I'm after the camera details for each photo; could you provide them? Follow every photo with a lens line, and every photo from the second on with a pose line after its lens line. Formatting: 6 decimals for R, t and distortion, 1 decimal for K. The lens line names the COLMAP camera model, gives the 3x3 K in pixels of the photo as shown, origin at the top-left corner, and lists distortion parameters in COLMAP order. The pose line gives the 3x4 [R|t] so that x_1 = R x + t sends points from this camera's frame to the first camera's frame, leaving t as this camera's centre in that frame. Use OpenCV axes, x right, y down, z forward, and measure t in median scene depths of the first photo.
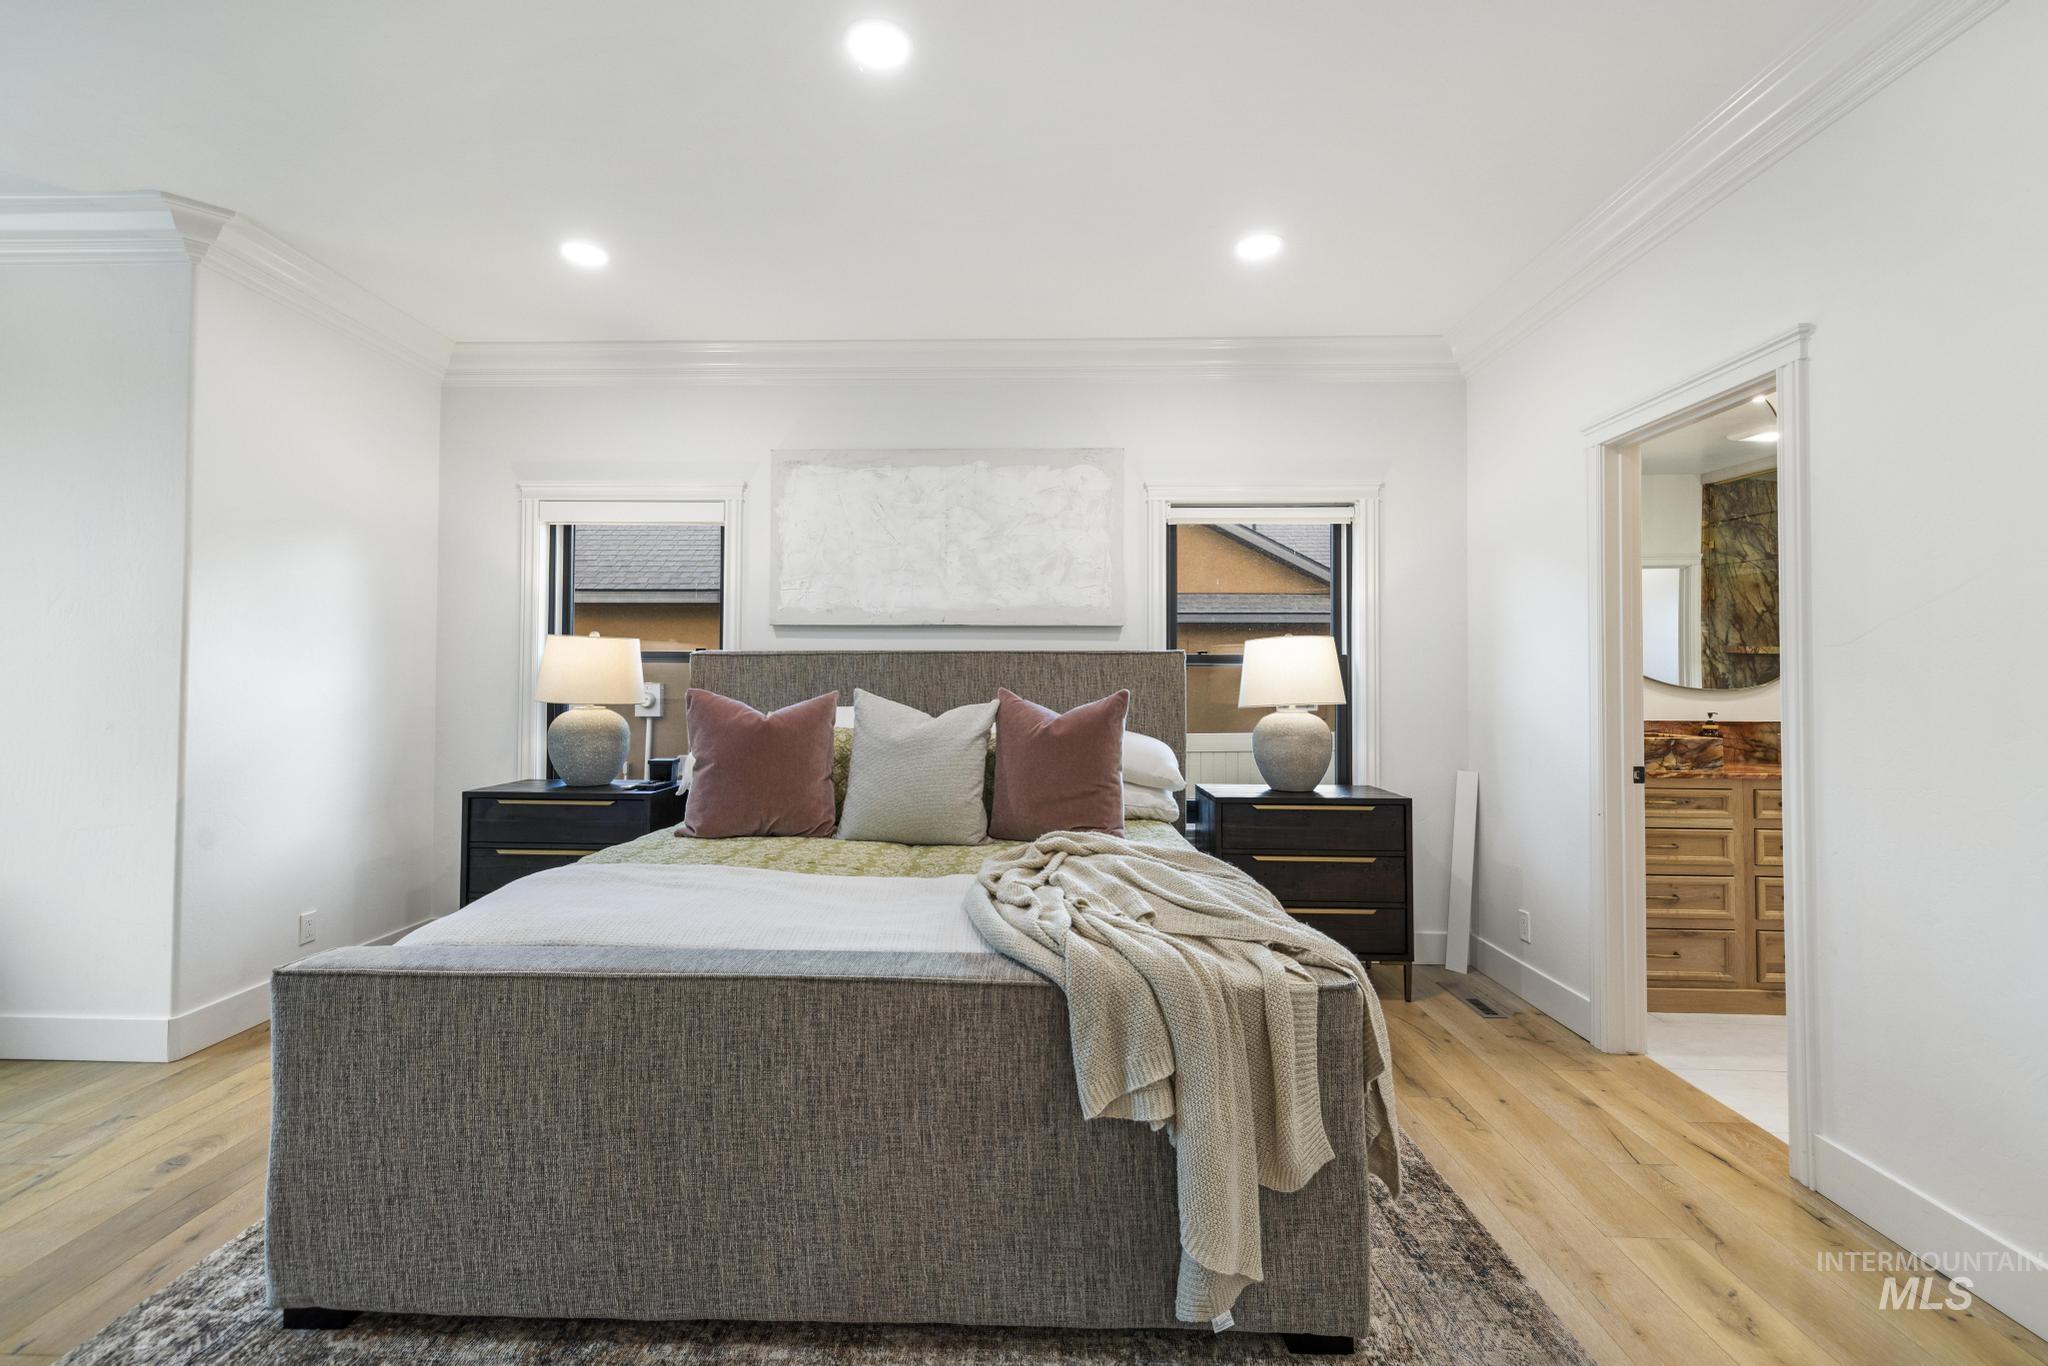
lens RADIAL K [[863.5, 0, 1013.8], [0, 863.5, 661.4], [0, 0, 1]] dist [0.005233, 0.000388]
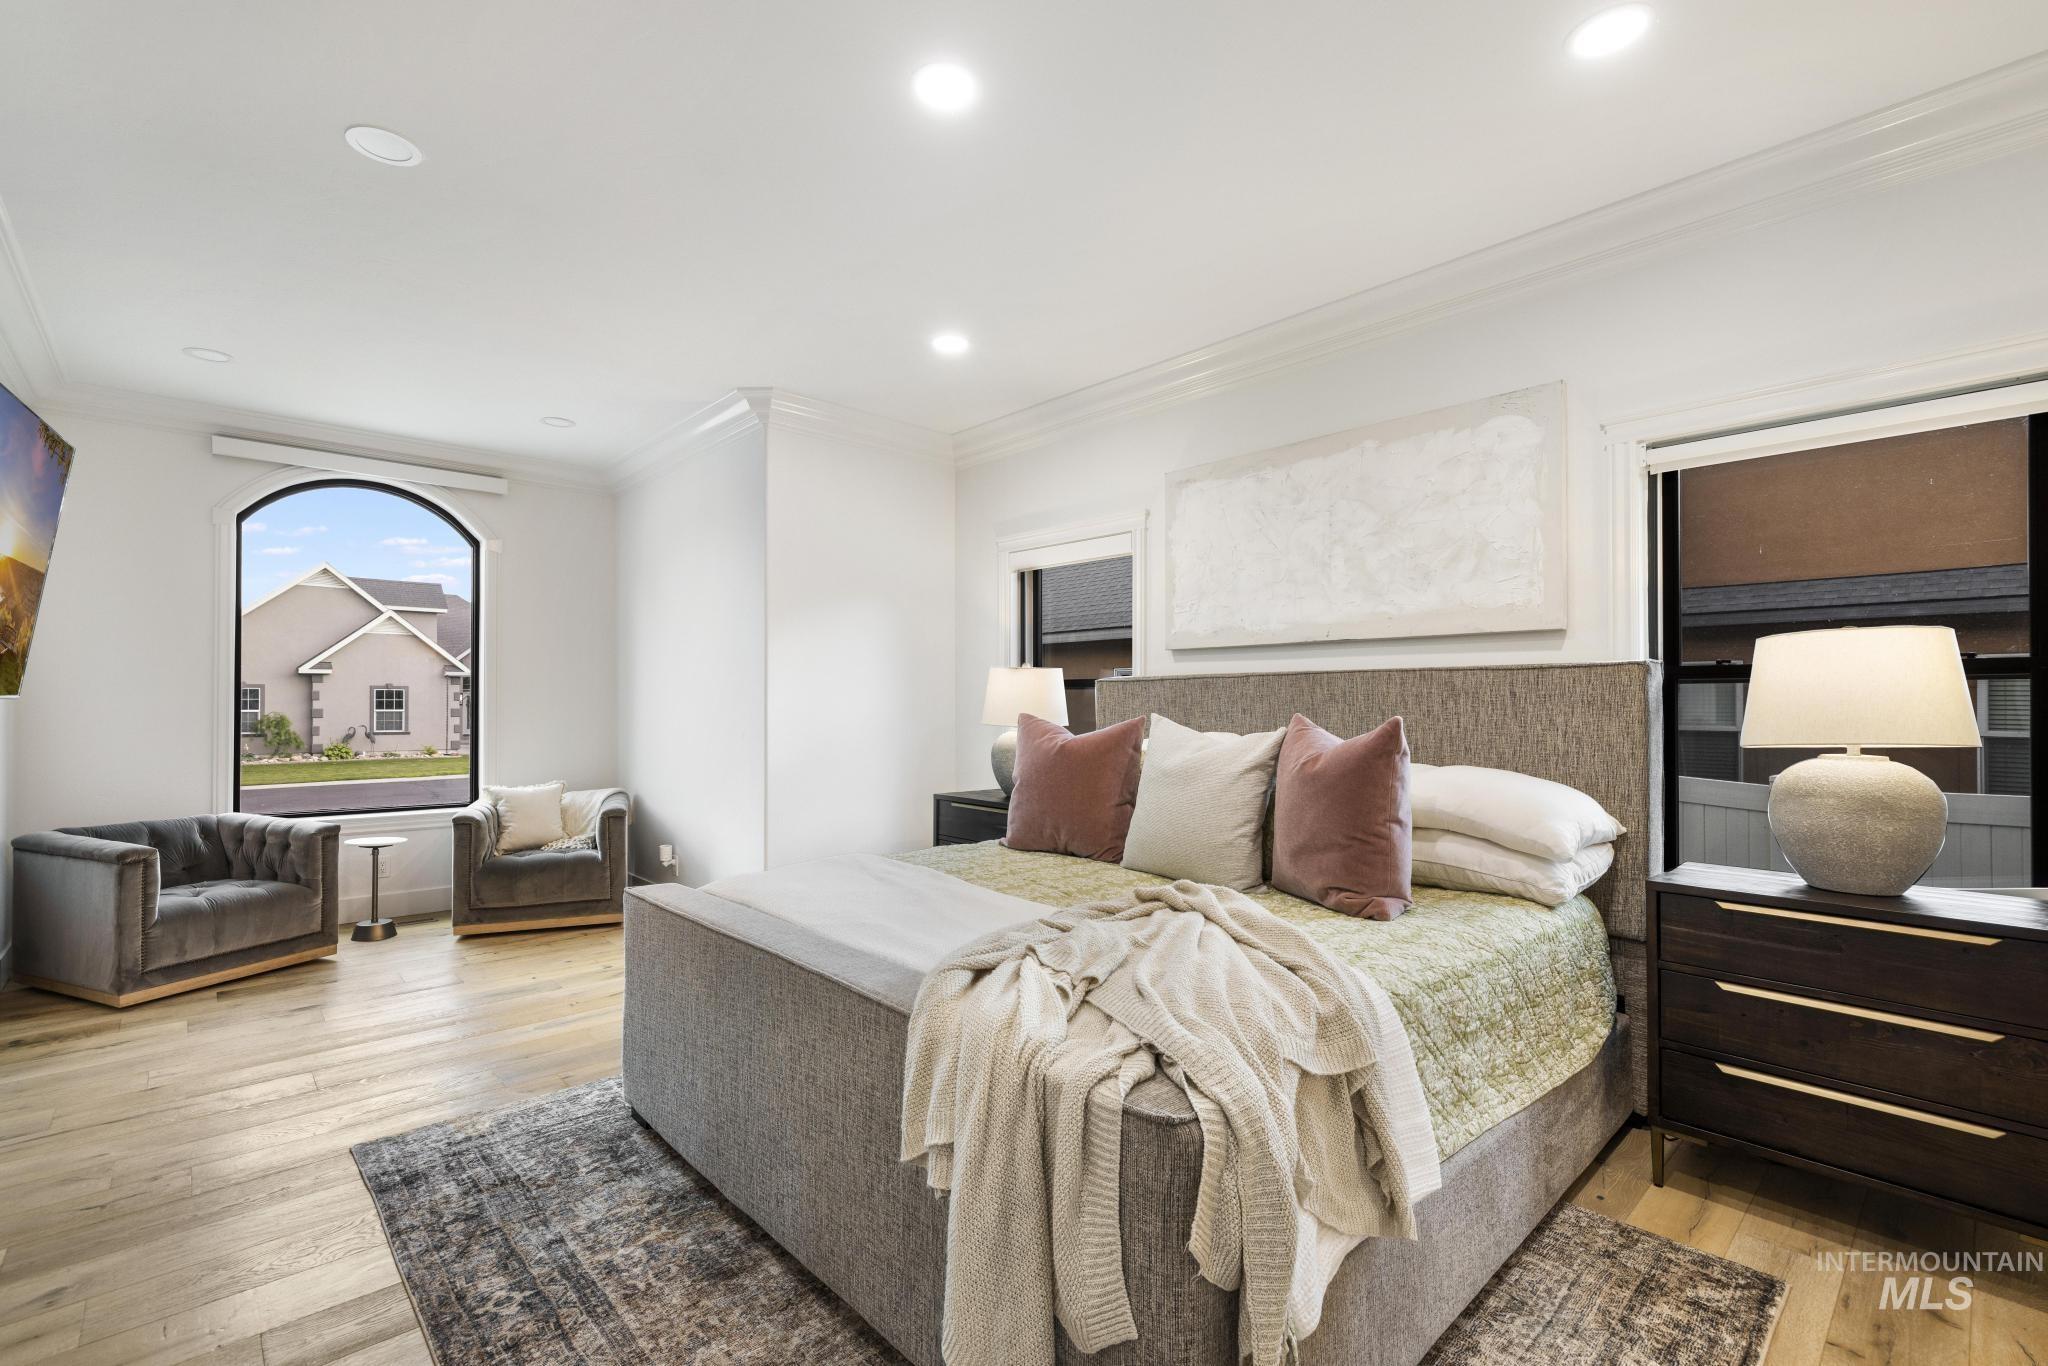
lens RADIAL K [[894.5, 0, 1014.4], [0, 894.5, 699.1], [0, 0, 1]] dist [0.010453, 0.000196]
pose [[0.703460, -0.004845, -0.710719, 0.336357], [0.015612, 0.999841, 0.008636, 0.003540], [0.710564, -0.017171, 0.703423, 0.150829]]
